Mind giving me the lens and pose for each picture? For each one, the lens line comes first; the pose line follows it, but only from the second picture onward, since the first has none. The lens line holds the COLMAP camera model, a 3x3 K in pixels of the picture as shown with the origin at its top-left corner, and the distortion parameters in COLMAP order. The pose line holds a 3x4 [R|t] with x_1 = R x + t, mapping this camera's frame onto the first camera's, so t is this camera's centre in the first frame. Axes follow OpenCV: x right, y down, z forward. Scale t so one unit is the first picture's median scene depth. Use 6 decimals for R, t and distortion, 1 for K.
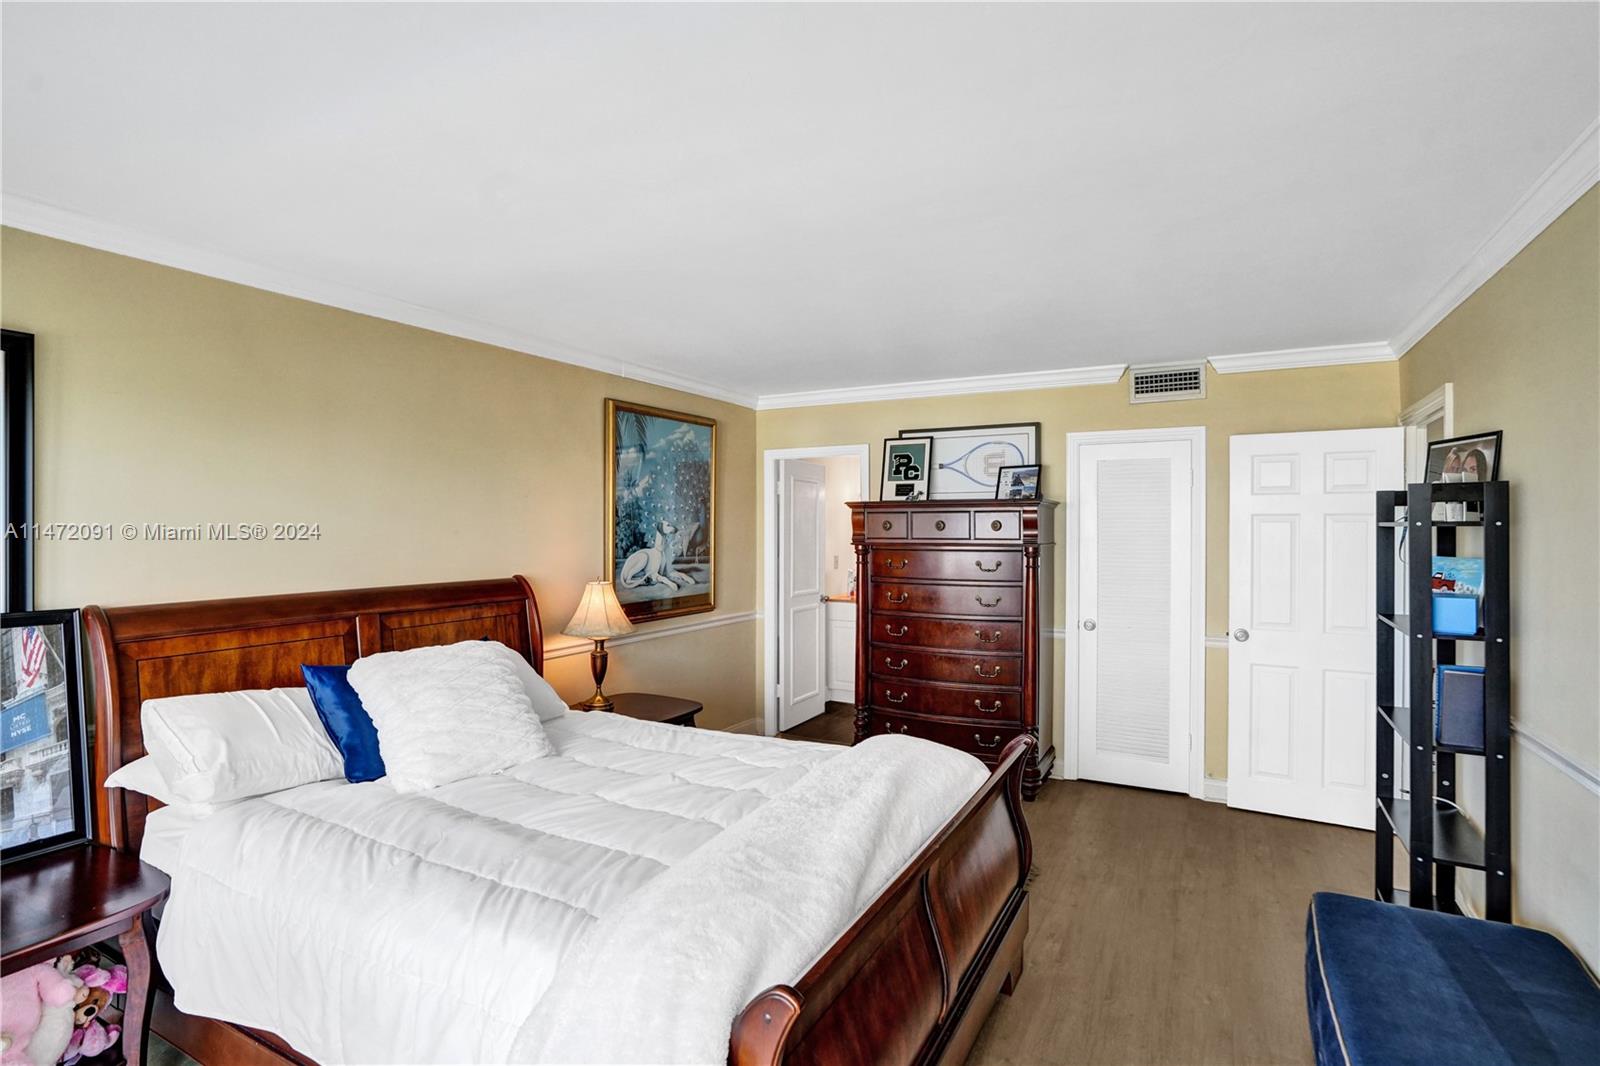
lens RADIAL K [[762.6, 0, 826.2], [0, 762.6, 546.8], [0, 0, 1]] dist [-0.050906, 0.023674]
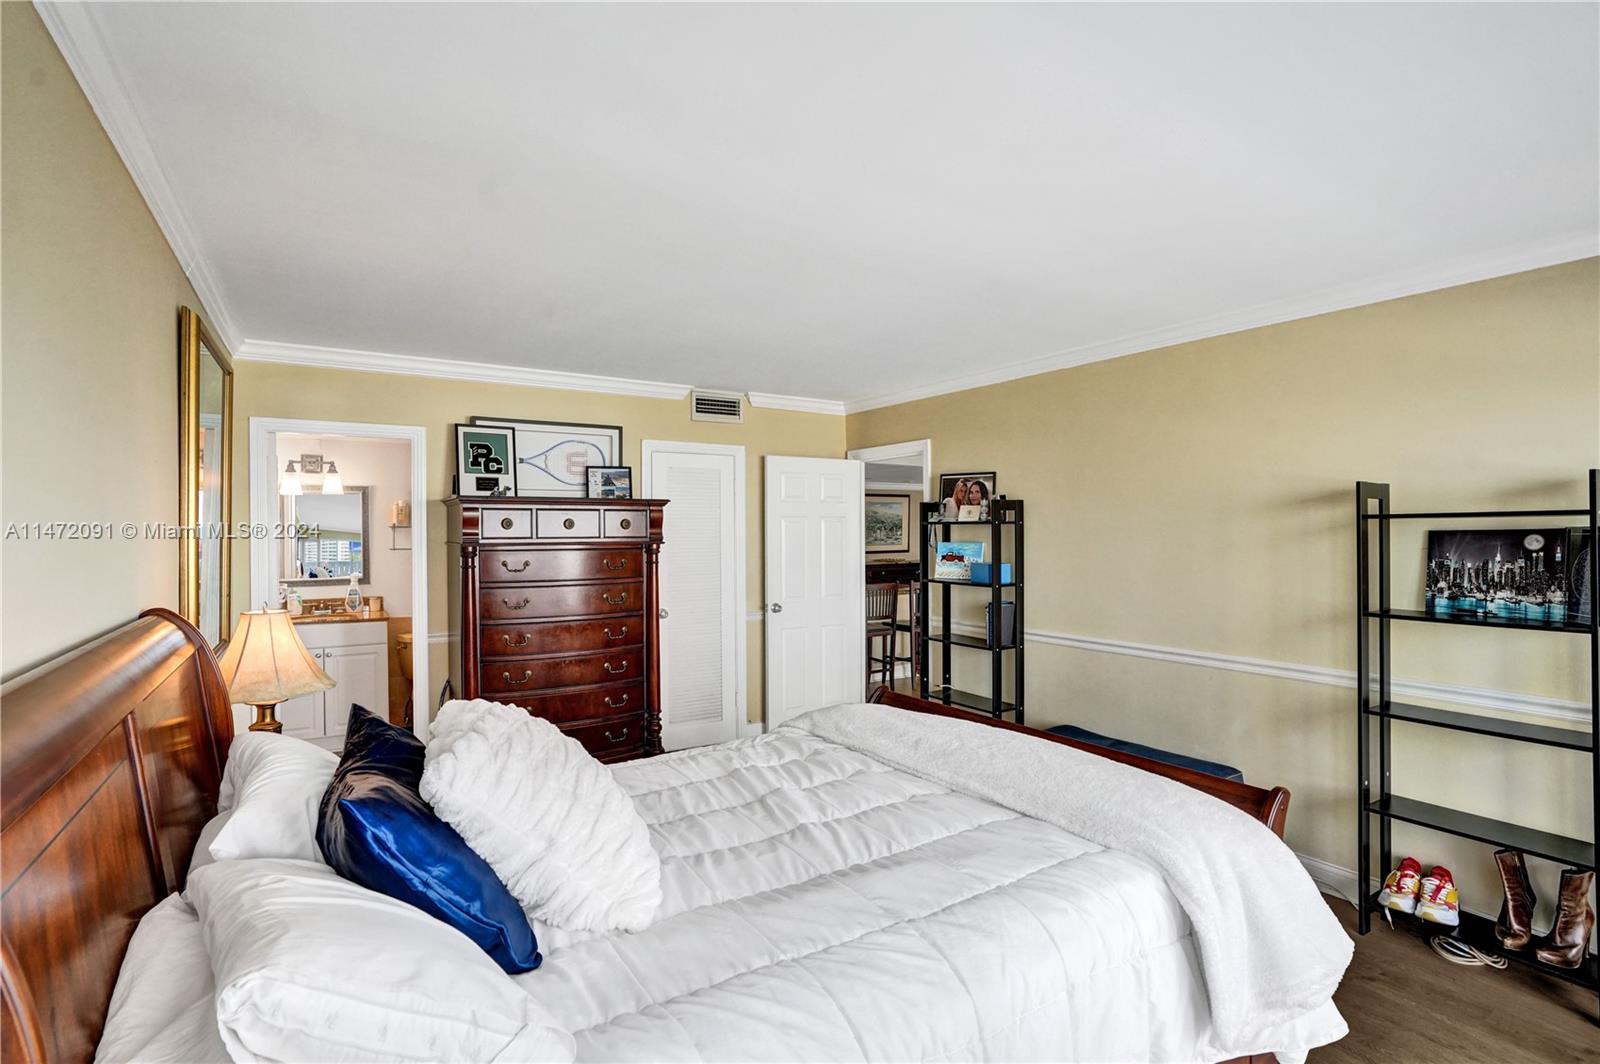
lens RADIAL K [[762.6, 0, 786.3], [0, 762.6, 527.2], [0, 0, 1]] dist [-0.050906, 0.023674]
pose [[0.507362, -0.001324, 0.861732, -0.501972], [0.023241, 0.999656, -0.012148, -0.005169], [-0.861420, 0.026191, 0.507218, 0.257423]]
